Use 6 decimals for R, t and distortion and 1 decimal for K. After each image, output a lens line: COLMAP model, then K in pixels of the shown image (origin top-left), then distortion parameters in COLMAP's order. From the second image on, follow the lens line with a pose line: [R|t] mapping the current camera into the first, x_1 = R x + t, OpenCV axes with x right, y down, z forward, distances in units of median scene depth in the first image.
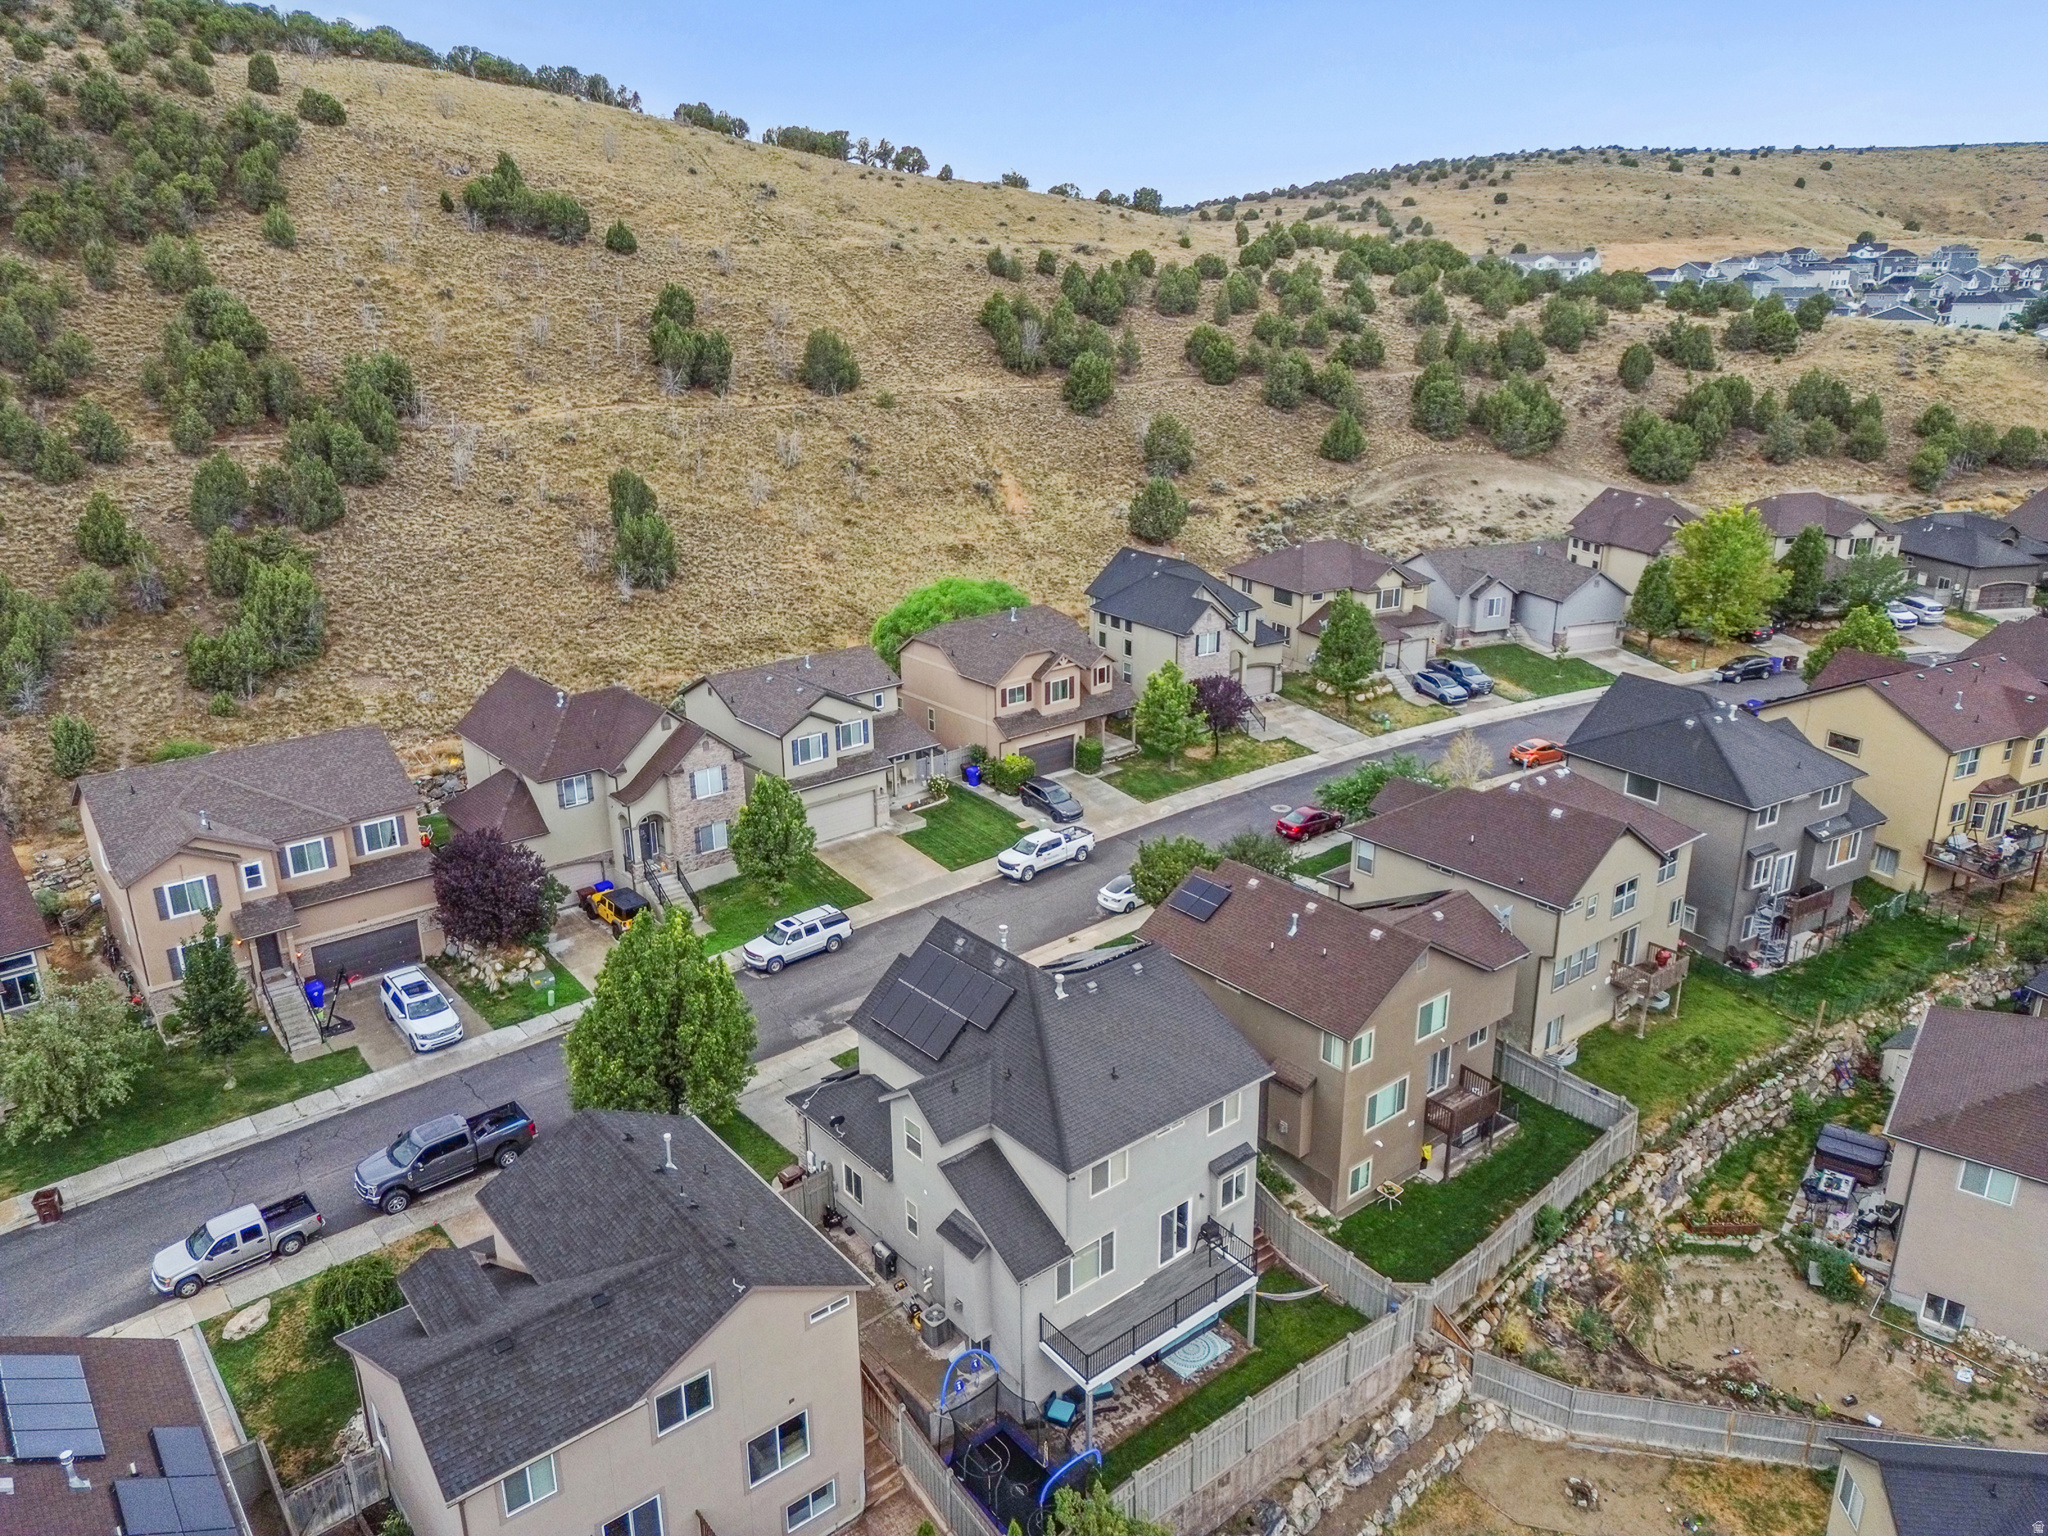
lens RADIAL K [[1429.3, 0, 1018.1], [0, 1429.3, 763.0], [0, 0, 1]] dist [0.069101, -0.057102]
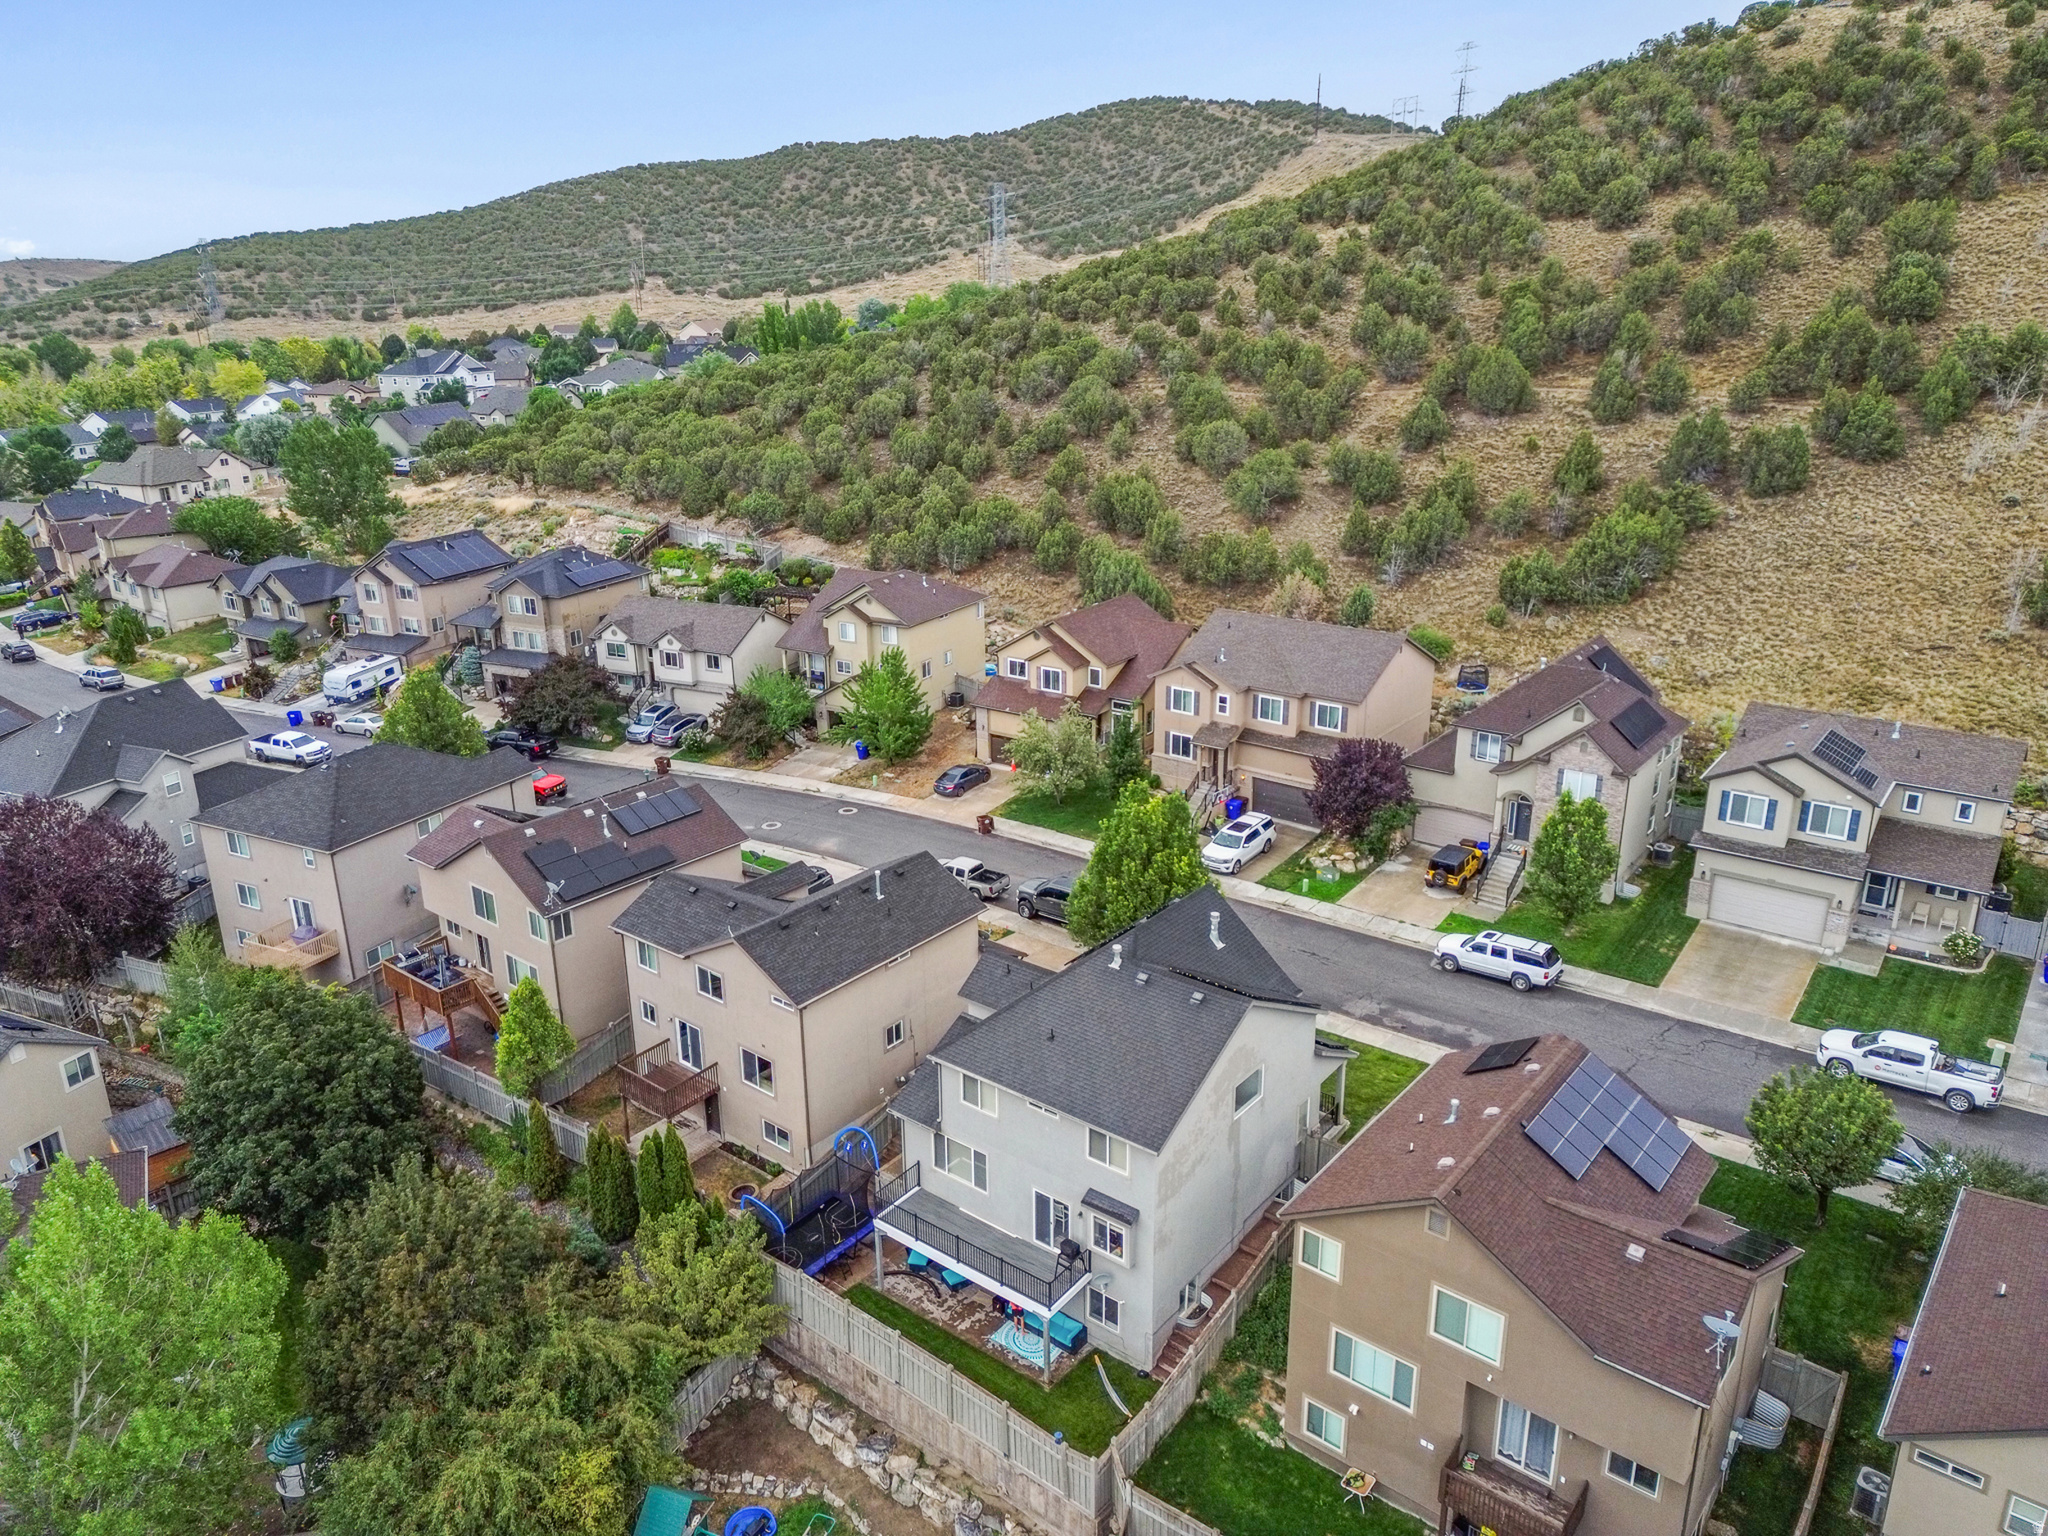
lens RADIAL K [[1429.3, 0, 1015.9], [0, 1429.3, 772.8], [0, 0, 1]] dist [0.069101, -0.057102]
pose [[0.210604, 0.330894, -0.919867, 0.608520], [-0.306878, 0.915783, 0.259166, -0.134889], [0.928155, 0.227705, 0.294411, 0.418377]]
